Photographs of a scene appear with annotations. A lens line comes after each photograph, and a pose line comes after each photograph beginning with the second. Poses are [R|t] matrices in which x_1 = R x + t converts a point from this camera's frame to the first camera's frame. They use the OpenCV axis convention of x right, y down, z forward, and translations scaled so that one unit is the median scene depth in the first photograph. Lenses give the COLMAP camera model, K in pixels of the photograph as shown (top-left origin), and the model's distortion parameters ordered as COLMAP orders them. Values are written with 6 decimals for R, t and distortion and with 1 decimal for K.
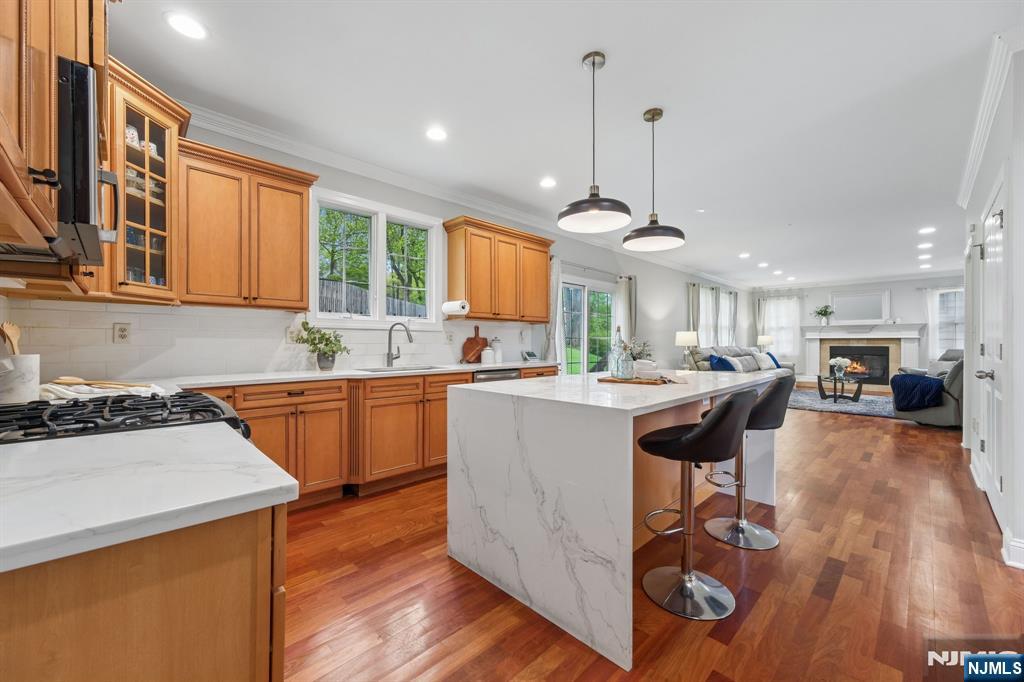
lens RADIAL K [[403.9, 0, 508.8], [0, 403.9, 345.2], [0, 0, 1]] dist [0.001662, 0.000127]
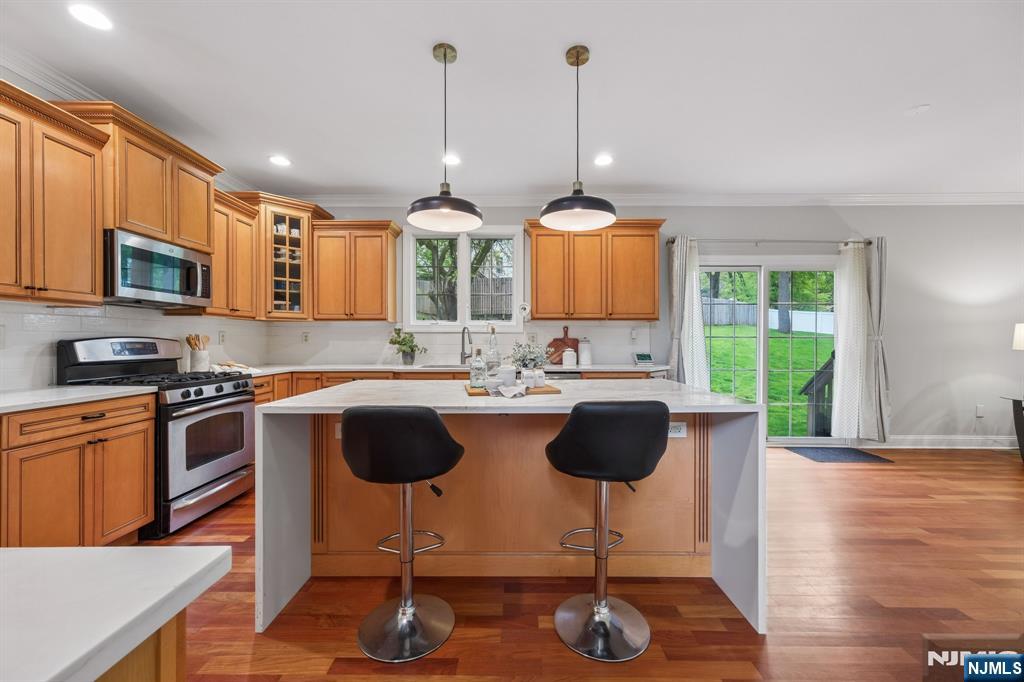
lens RADIAL K [[403.9, 0, 510.1], [0, 403.9, 338.4], [0, 0, 1]] dist [0.001662, 0.000127]
pose [[0.712832, -0.000146, -0.701335, 0.598586], [-0.002893, 0.999991, -0.003149, -0.017548], [0.701329, 0.004274, 0.712825, 0.254924]]
